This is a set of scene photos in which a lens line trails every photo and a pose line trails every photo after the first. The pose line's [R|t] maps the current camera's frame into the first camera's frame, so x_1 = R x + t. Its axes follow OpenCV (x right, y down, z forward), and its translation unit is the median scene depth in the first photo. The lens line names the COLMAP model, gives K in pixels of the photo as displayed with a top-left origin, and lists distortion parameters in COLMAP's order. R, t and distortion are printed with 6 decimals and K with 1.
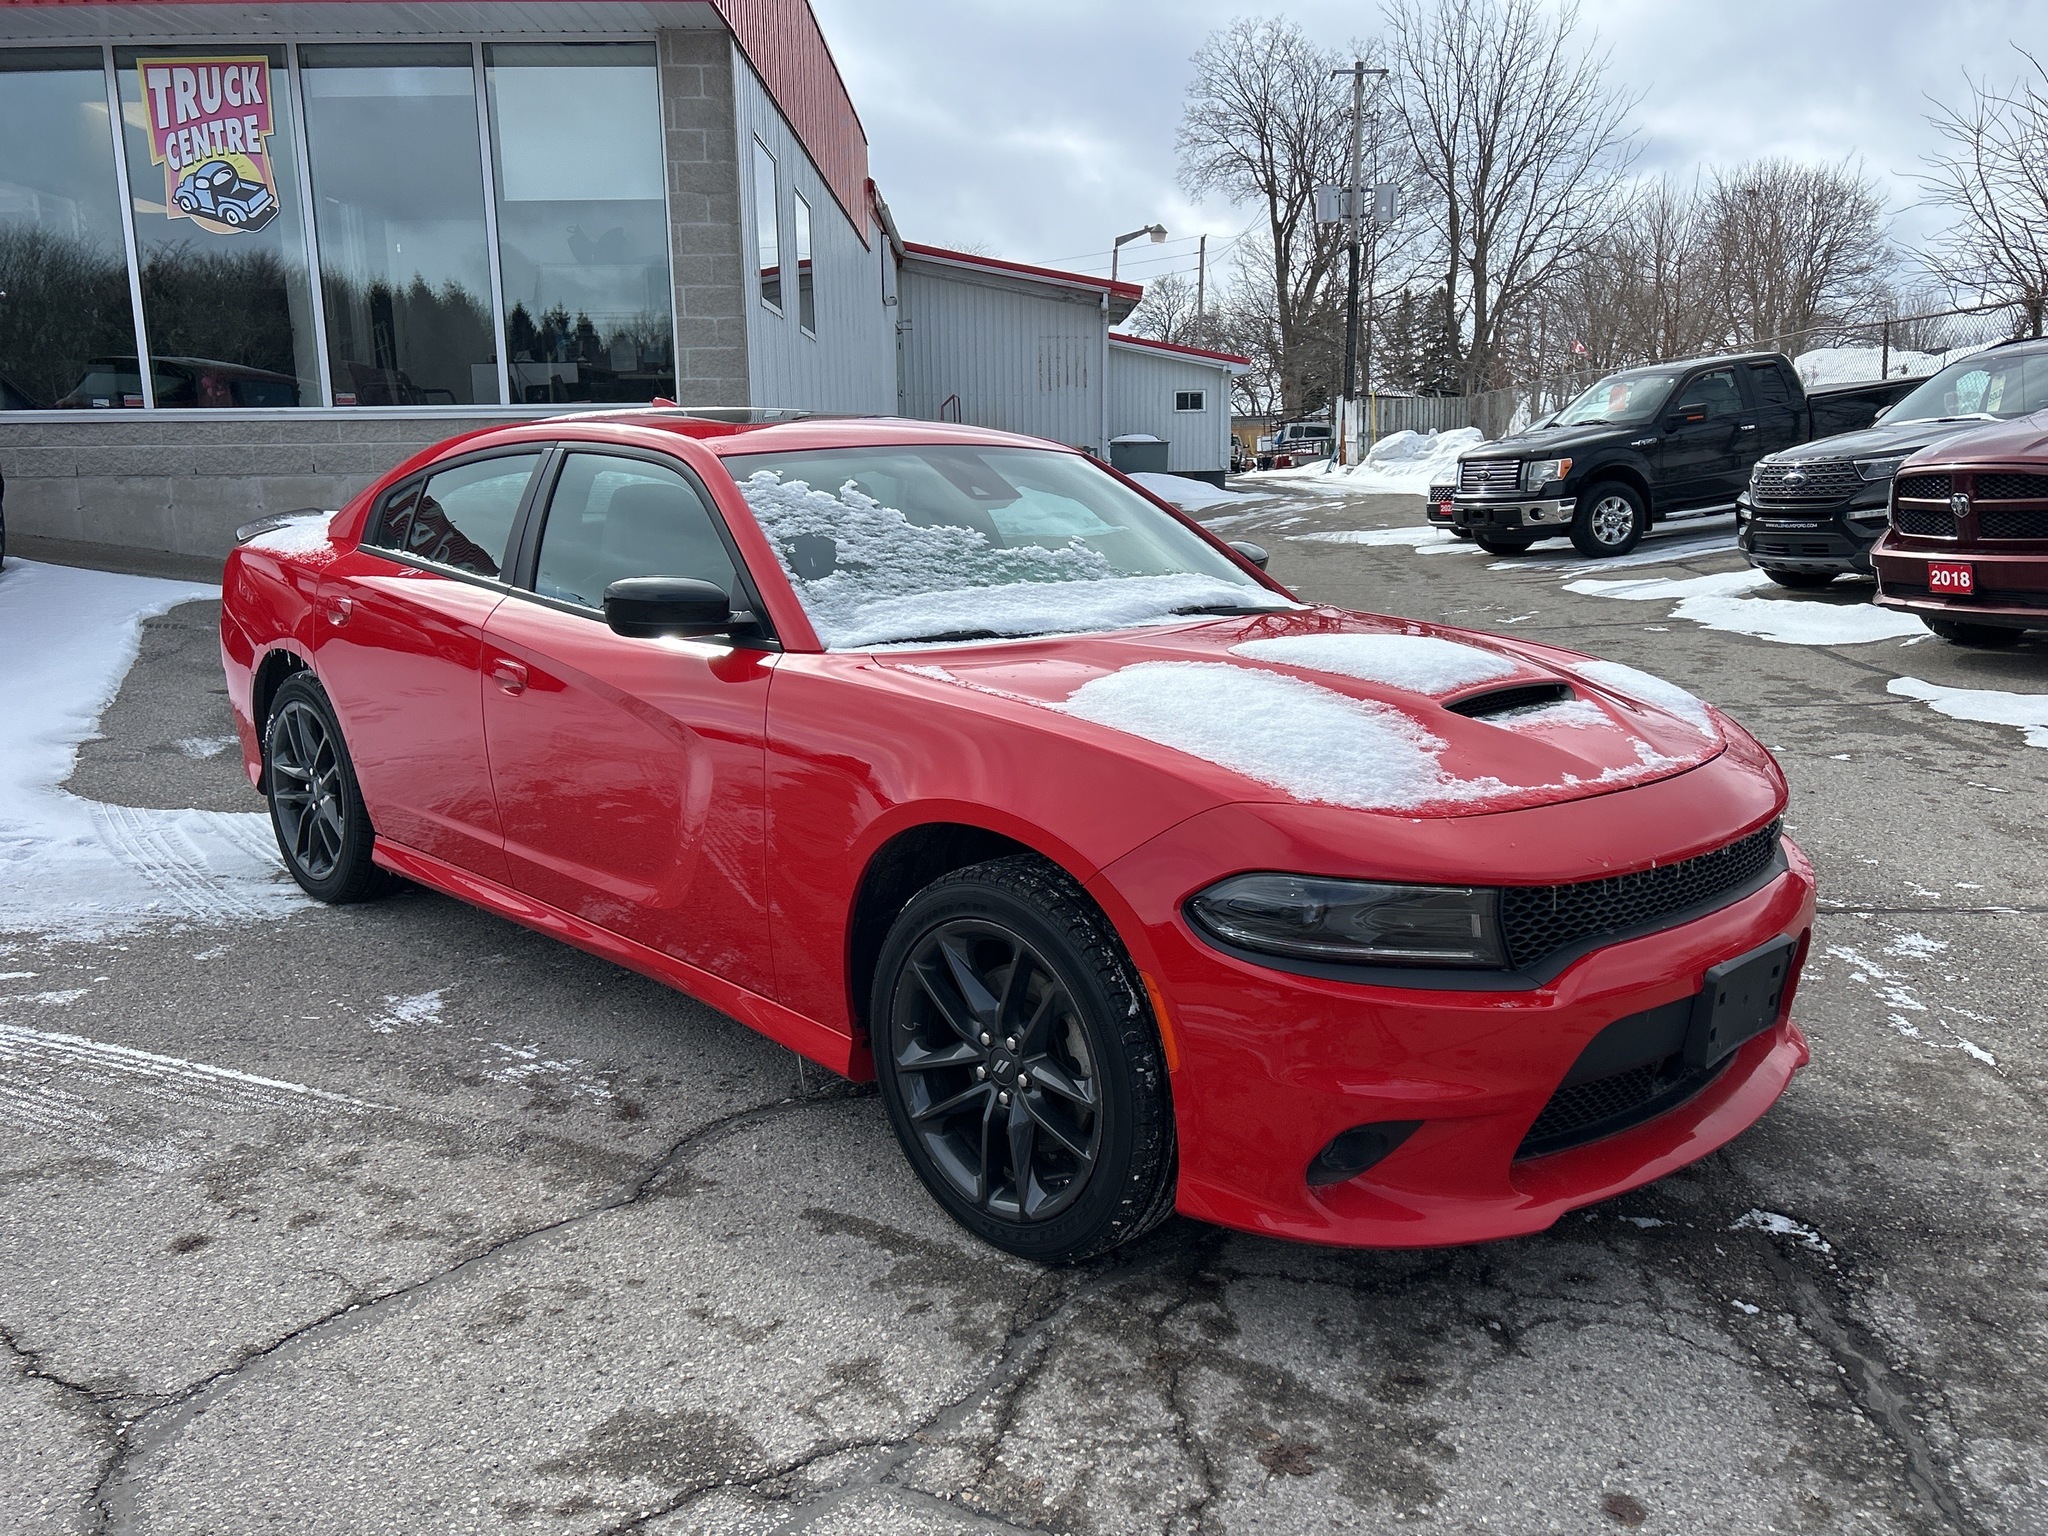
lens RADIAL K [[1676.5, 0, 1077.0], [0, 1676.5, 764.0], [0, 0, 1]] dist [0.055468, -0.055340]
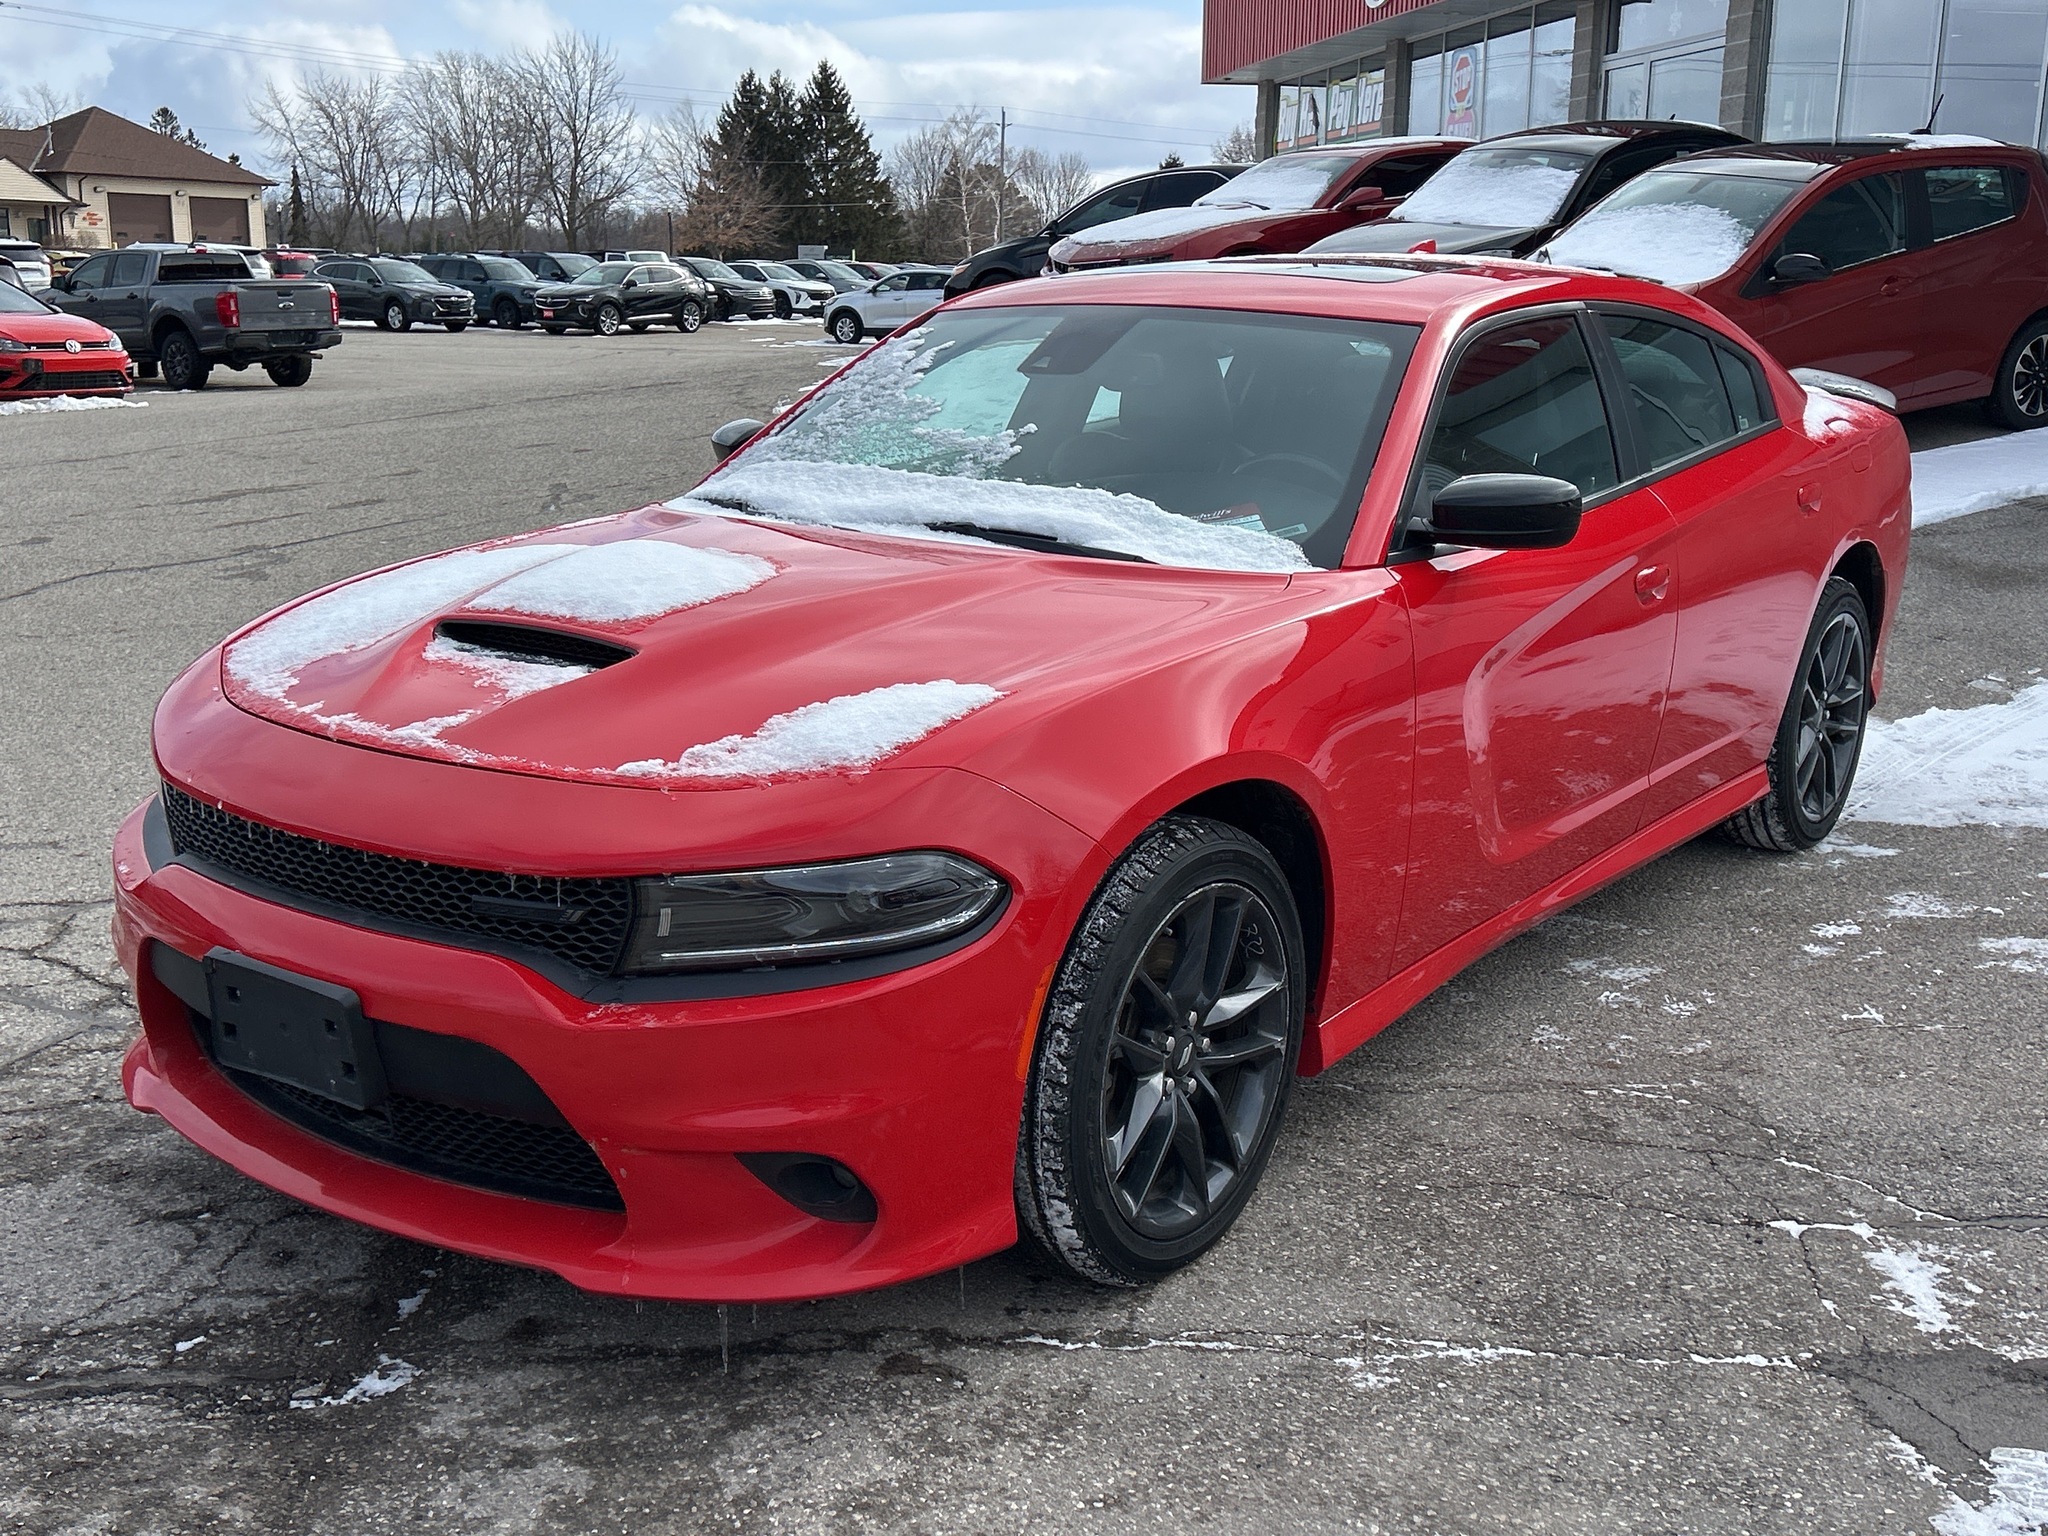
lens RADIAL K [[2154.6, 0, 980.2], [0, 2154.6, 777.1], [0, 0, 1]] dist [0.095128, -0.155342]
pose [[0.143541, 0.239901, -0.960127, 1.397390], [-0.196964, 0.957690, 0.209846, -0.253614], [0.969846, 0.158989, 0.184719, 1.107033]]
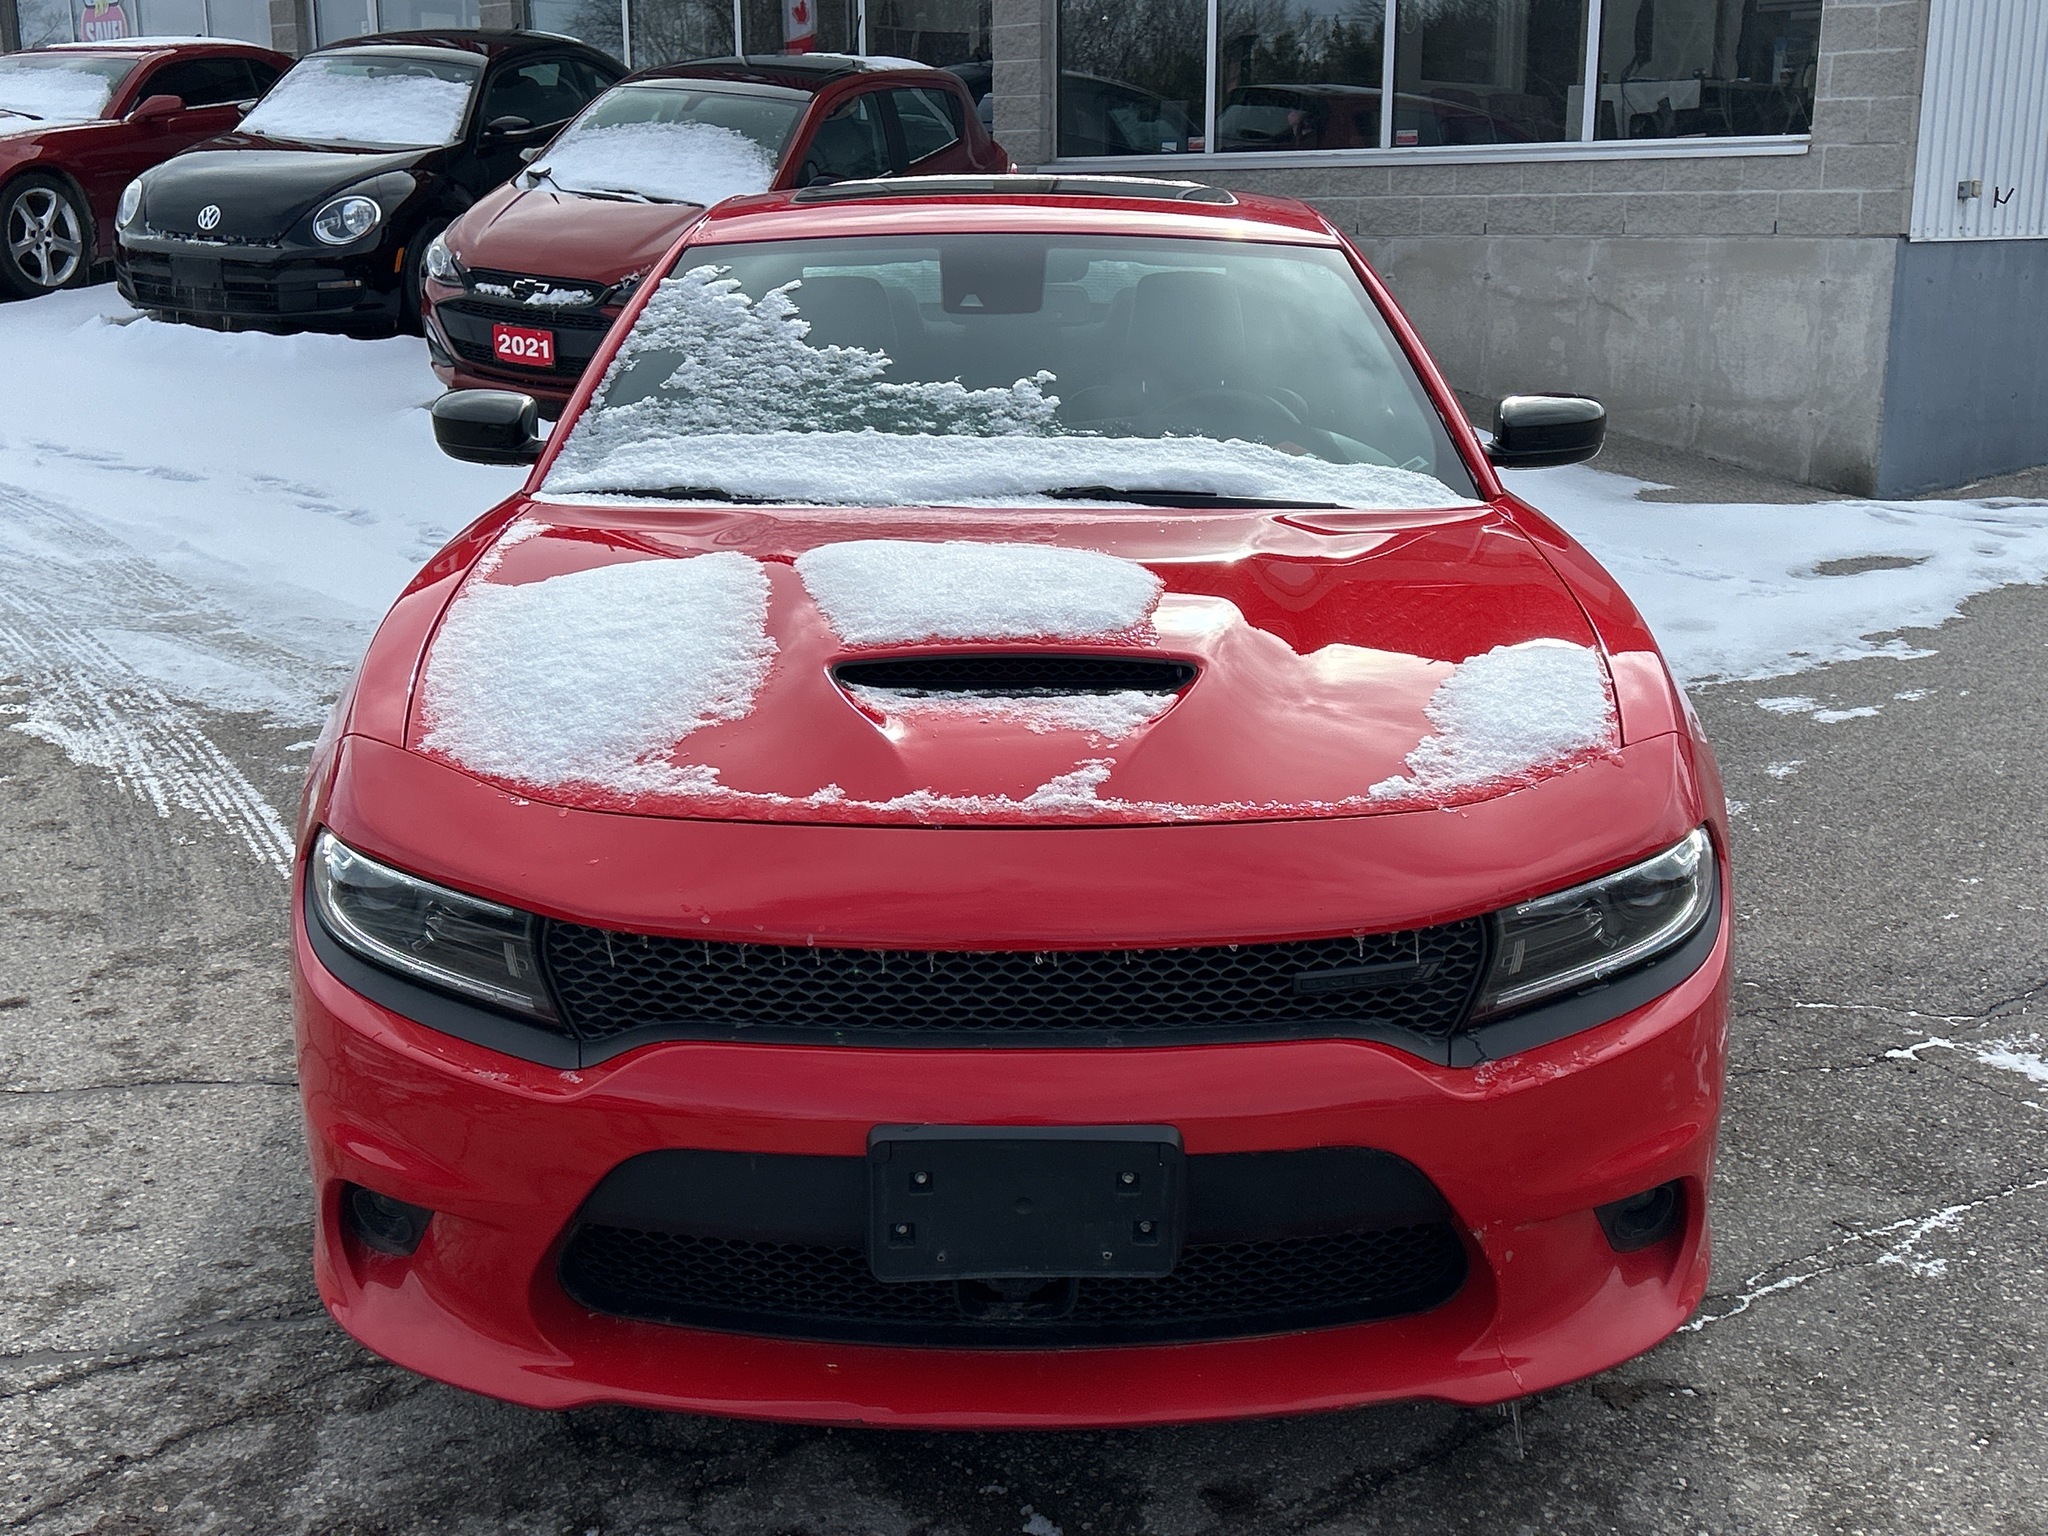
lens RADIAL K [[2379.9, 0, 1010.8], [0, 2379.9, 782.9], [0, 0, 1]] dist [0.096526, -0.187767]
pose [[0.711751, 0.176982, -0.679770, 0.949834], [-0.136633, 0.984137, 0.113165, -0.107100], [0.689015, 0.012334, 0.724642, 0.376698]]
